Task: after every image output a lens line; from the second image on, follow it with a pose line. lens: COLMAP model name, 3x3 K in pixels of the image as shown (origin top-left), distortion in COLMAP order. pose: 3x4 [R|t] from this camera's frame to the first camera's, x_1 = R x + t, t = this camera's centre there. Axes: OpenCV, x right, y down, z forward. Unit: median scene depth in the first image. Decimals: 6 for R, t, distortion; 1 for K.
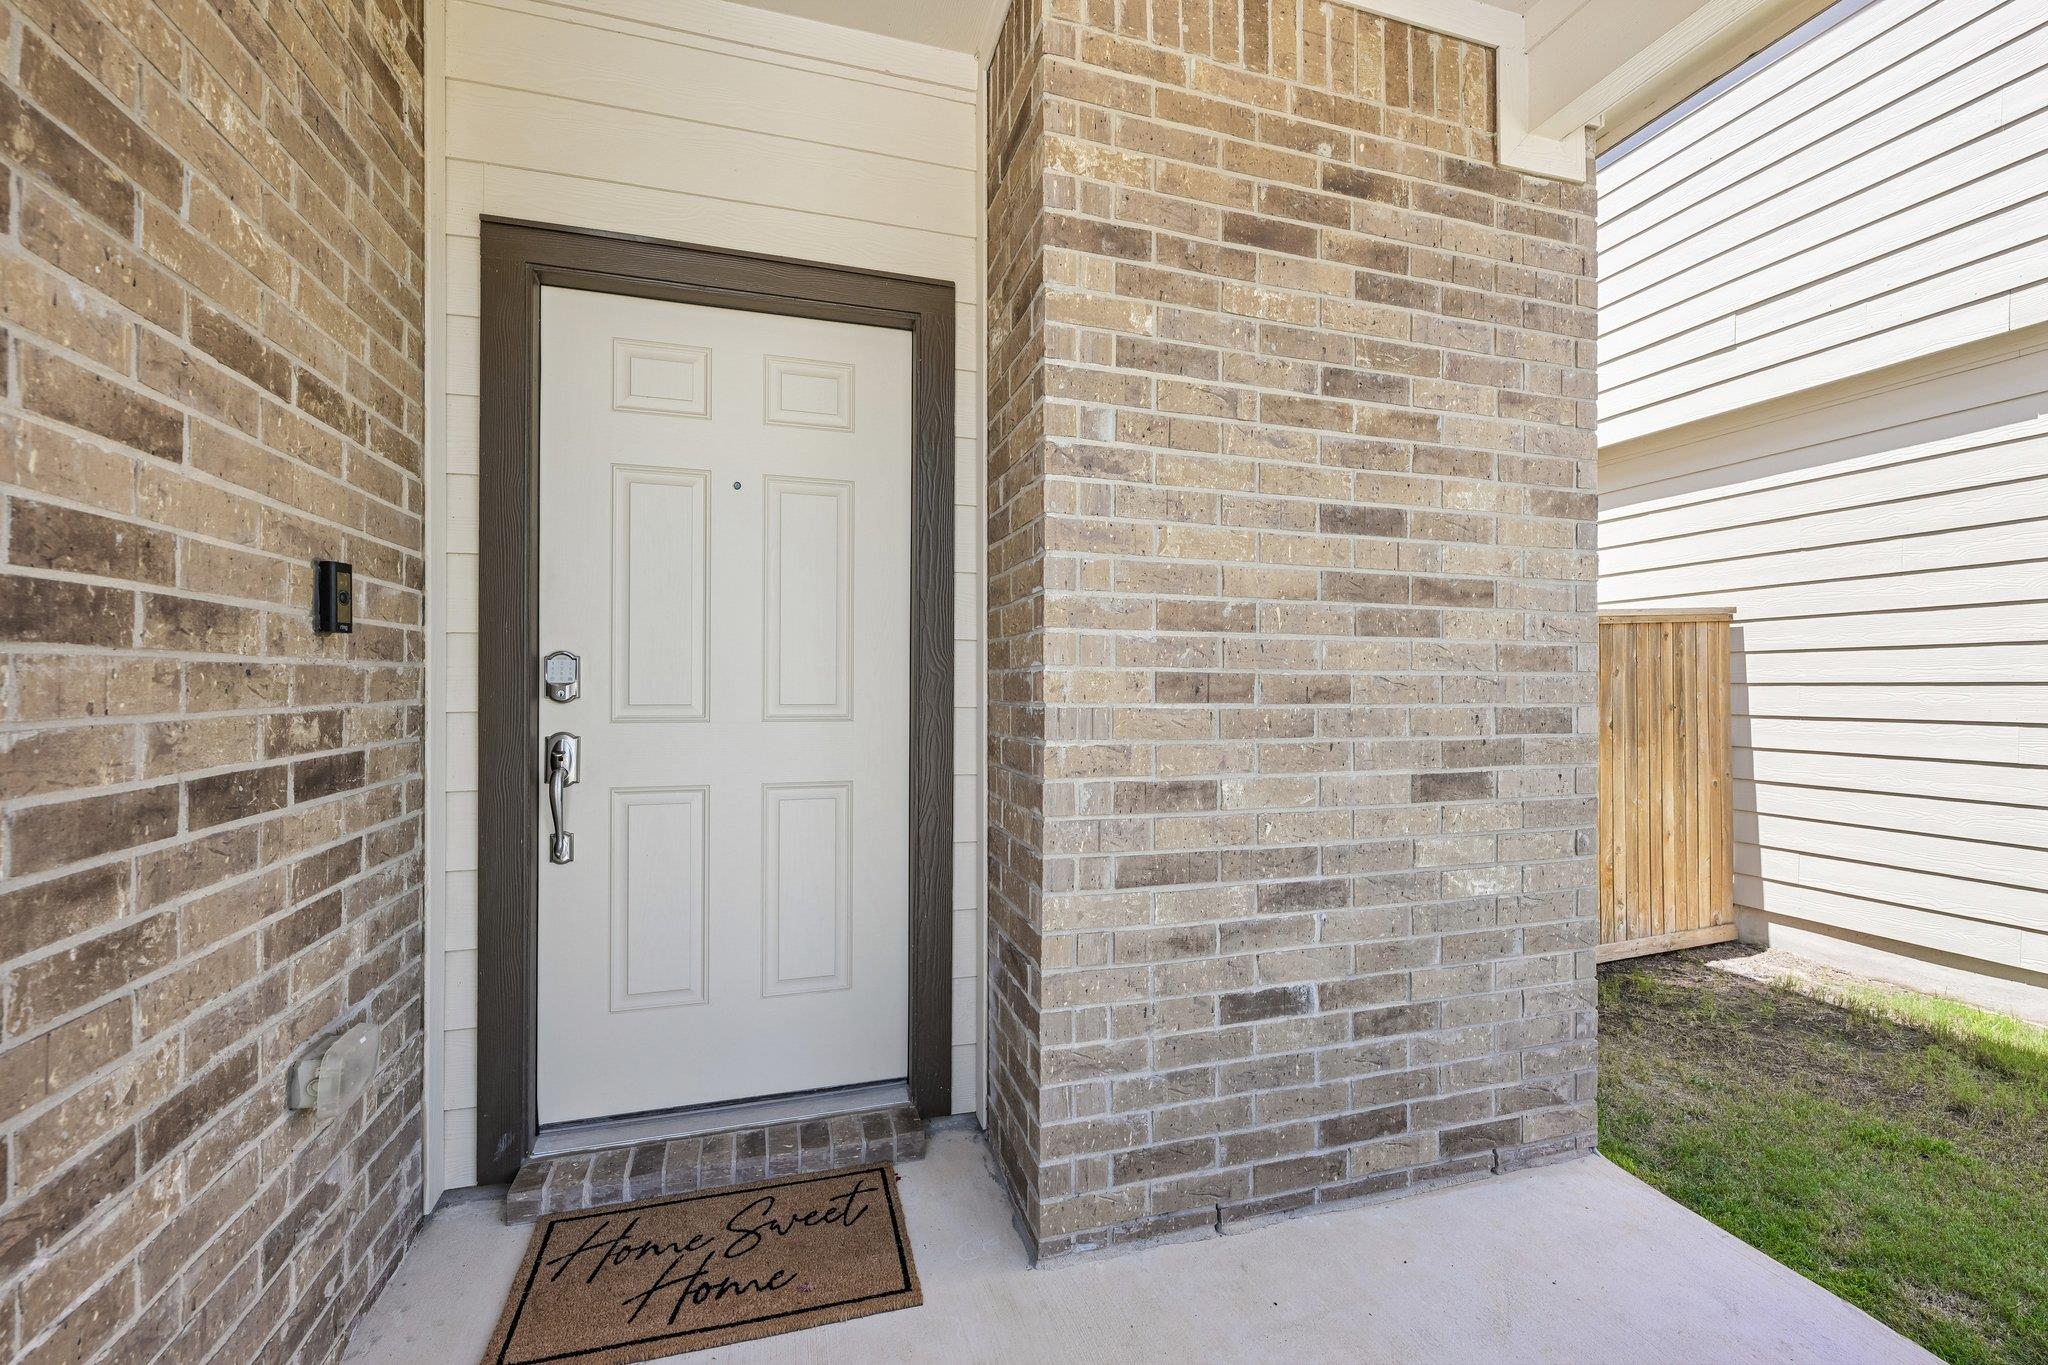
lens RADIAL K [[859.5, 0, 1025.3], [0, 859.5, 684.2], [0, 0, 1]] dist [-0.002144, 0.000302]
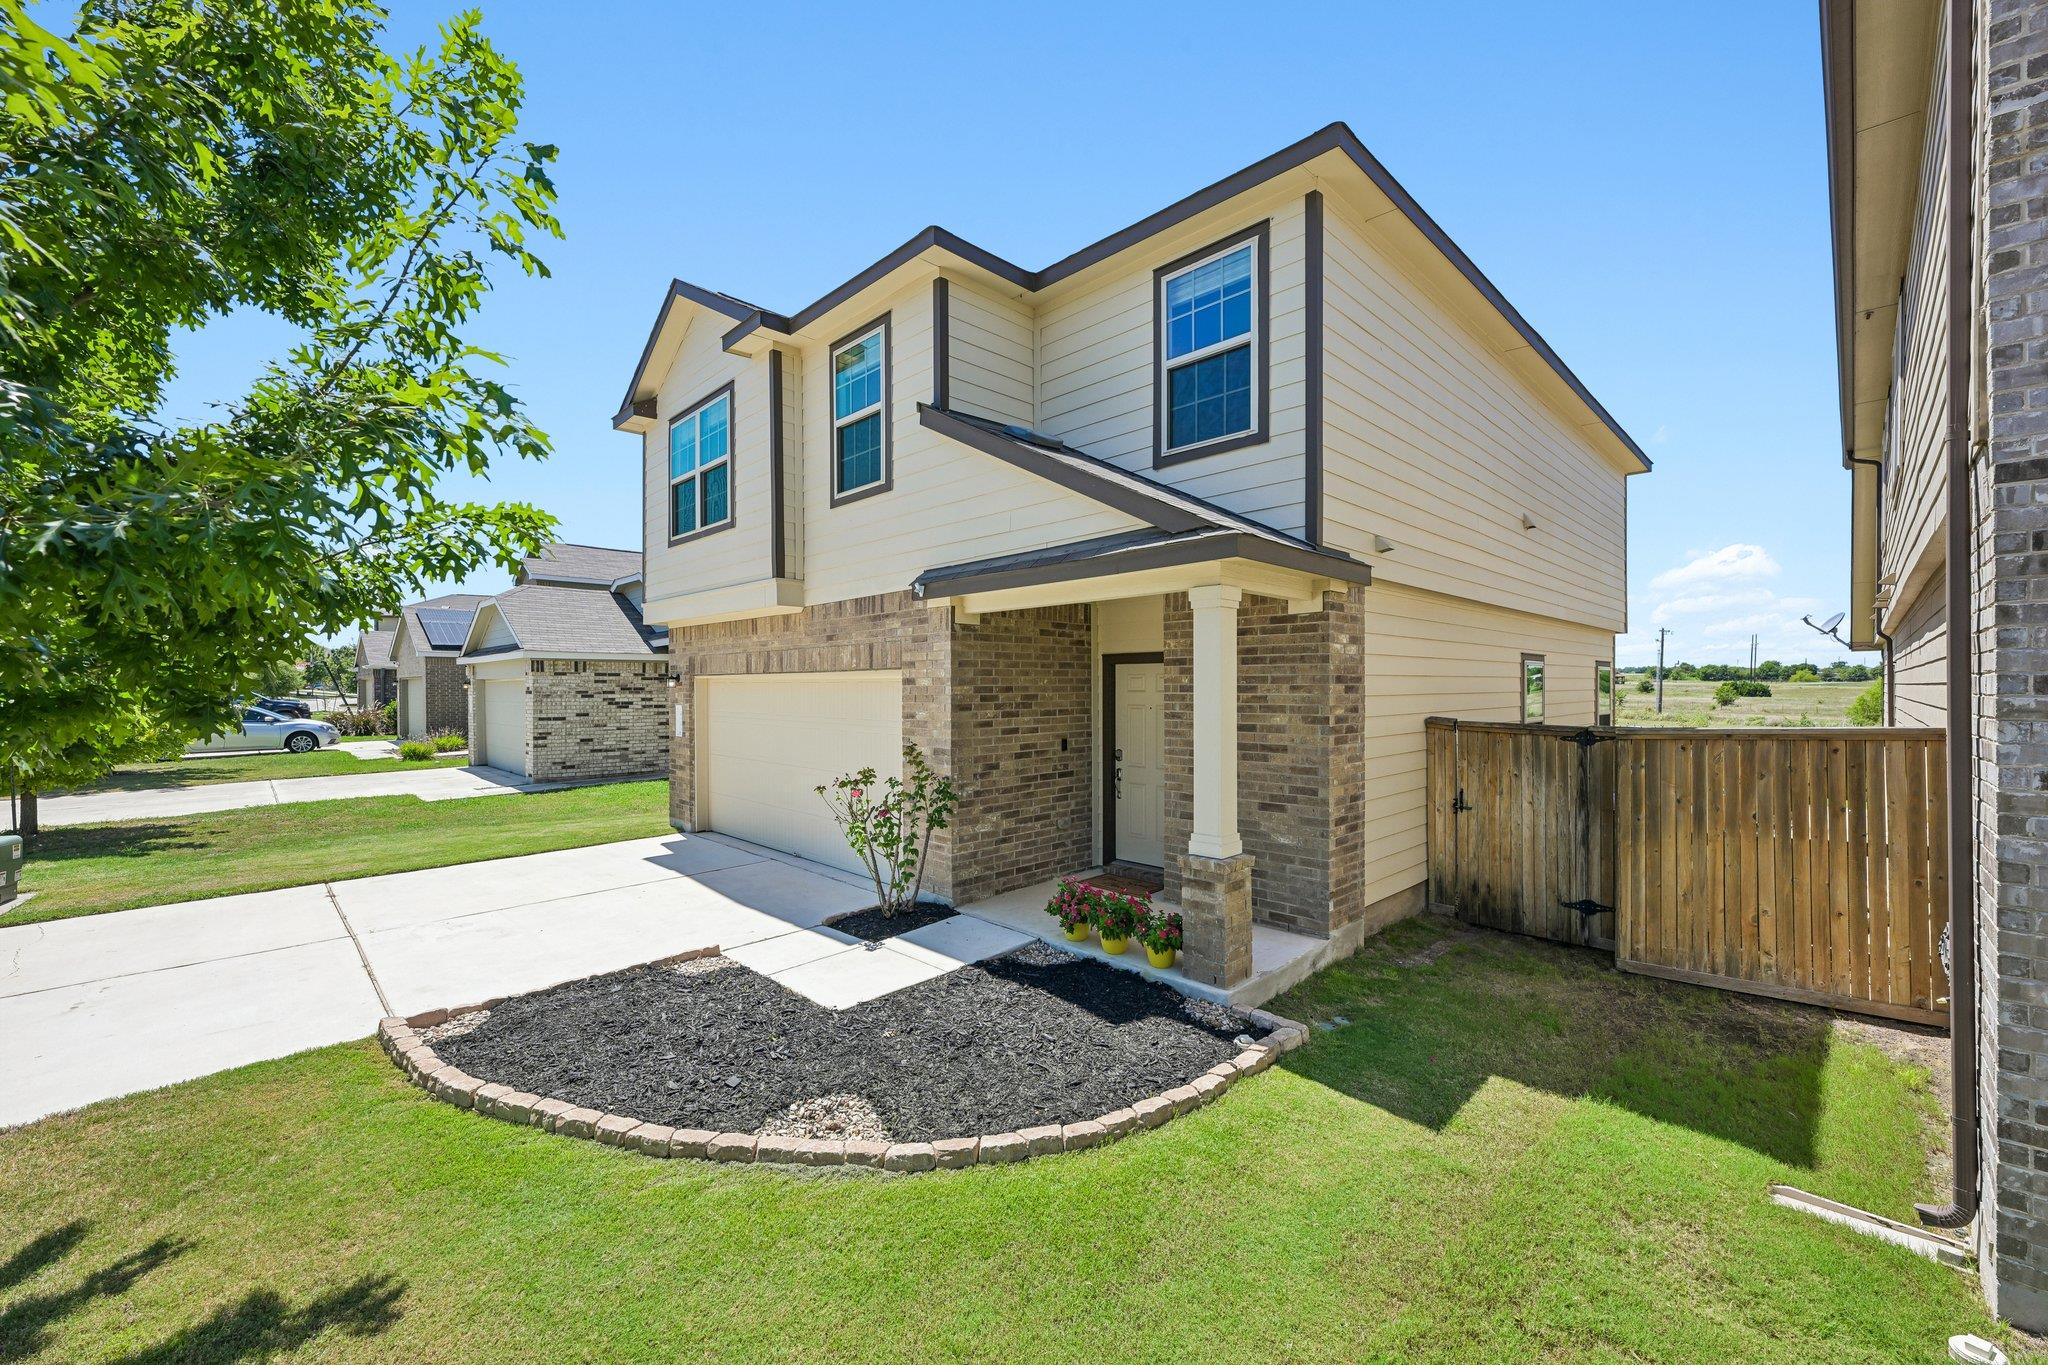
lens RADIAL K [[809.8, 0, 1026.3], [0, 809.8, 691.8], [0, 0, 1]] dist [-0.001242, 0.000450]
pose [[0.458709, 0.001826, -0.888585, 2.892265], [0.004285, 0.999982, 0.004267, -0.350346], [0.888576, -0.005765, 0.458692, -1.291263]]
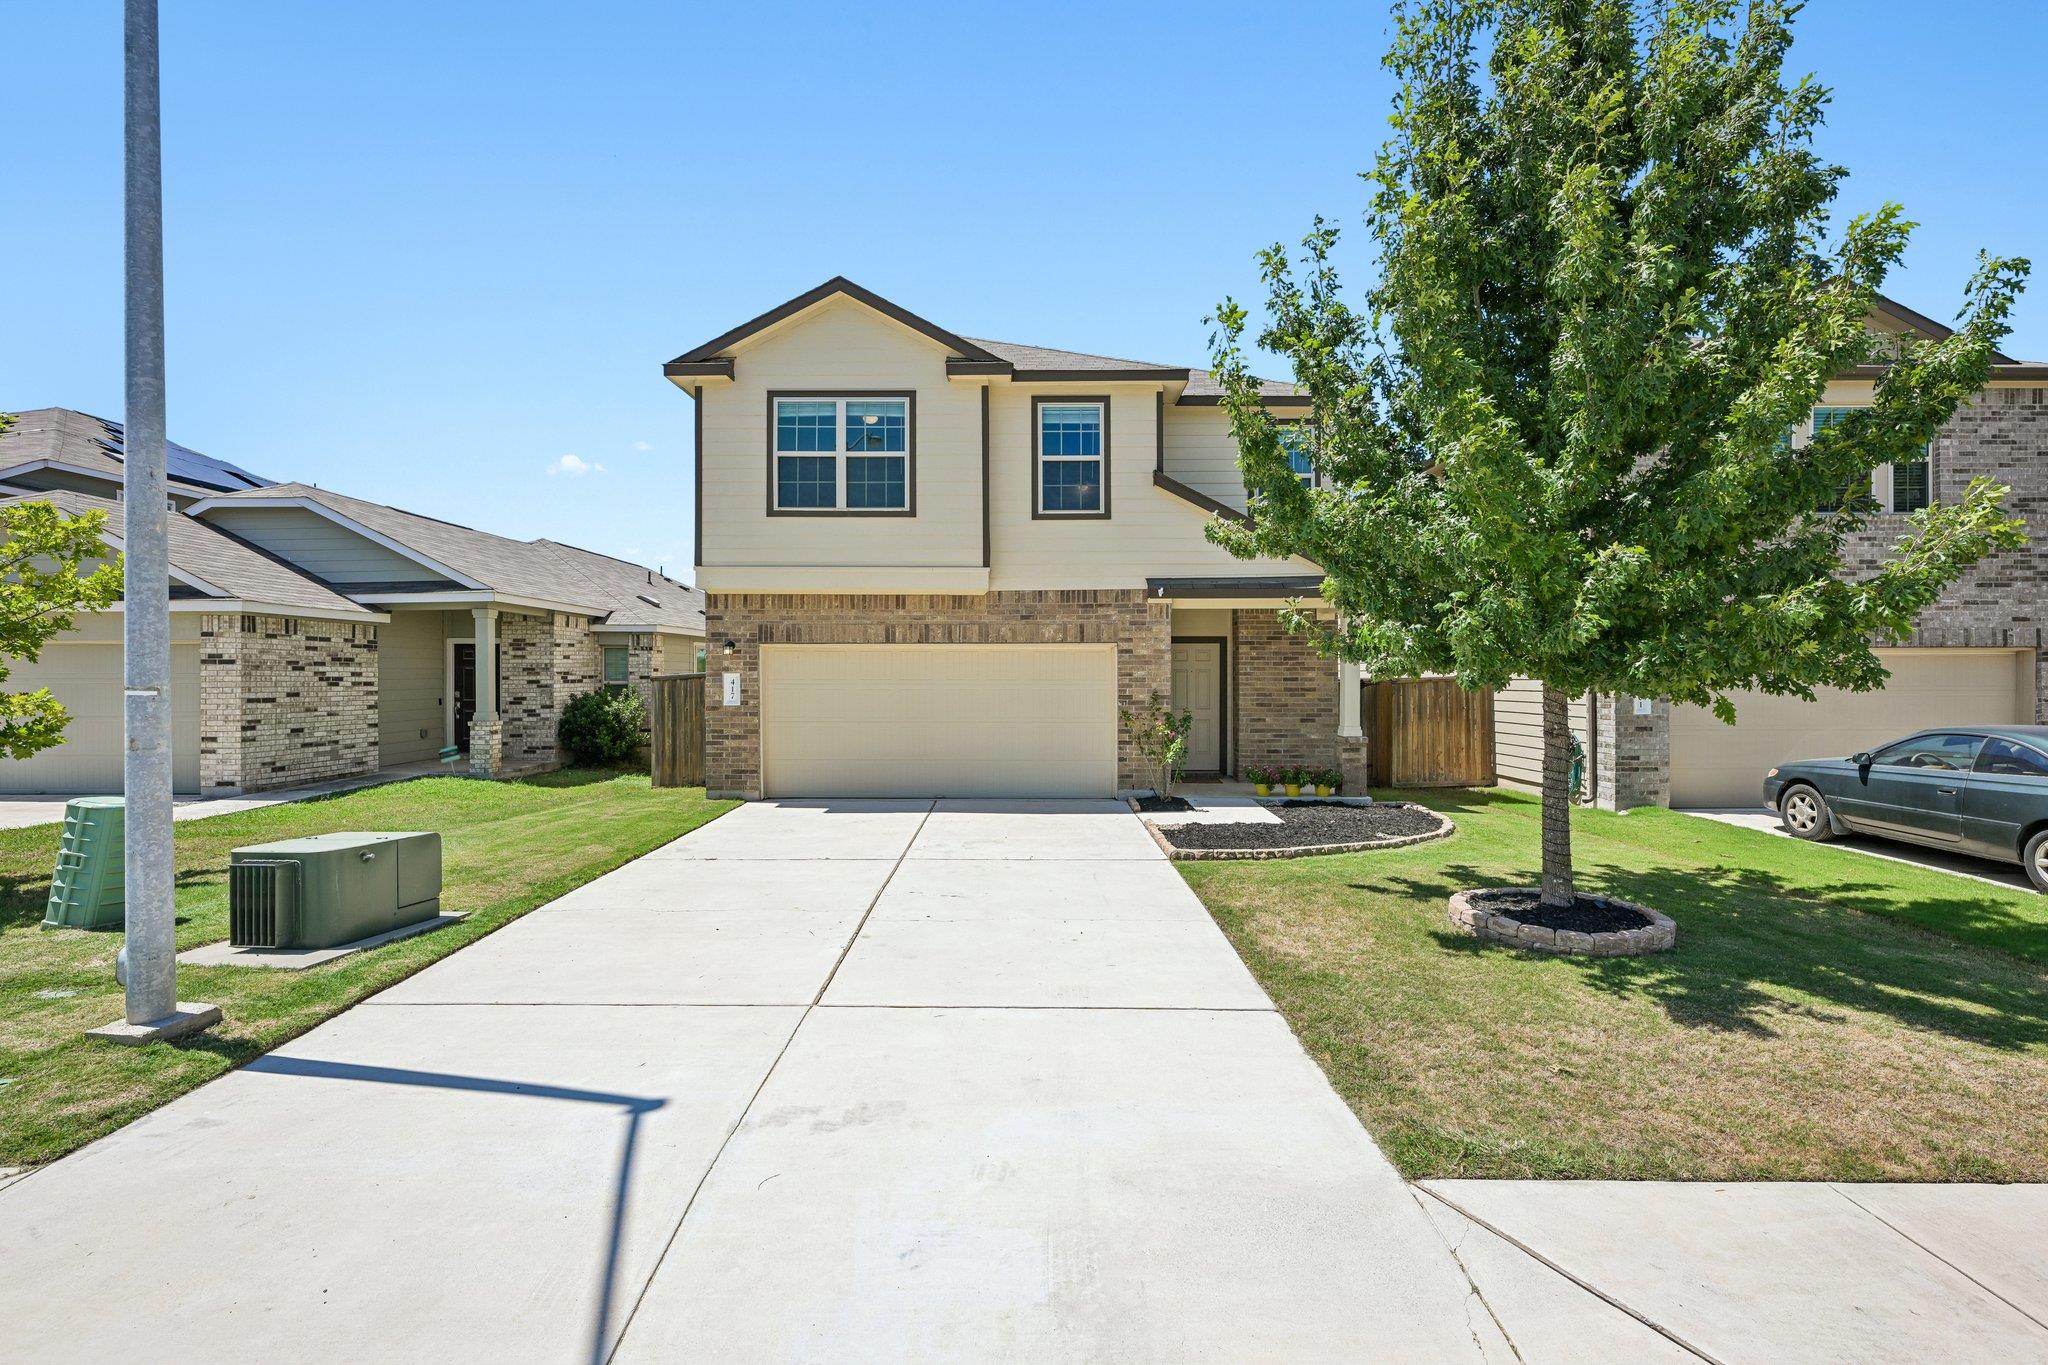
lens RADIAL K [[936.3, 0, 1027.8], [0, 936.3, 678.9], [0, 0, 1]] dist [-0.002256, 0.000279]
pose [[0.954069, -0.001778, -0.299582, 0.611066], [0.003253, 0.999985, 0.004424, -0.228763], [0.299570, -0.005195, 0.954060, -6.317394]]
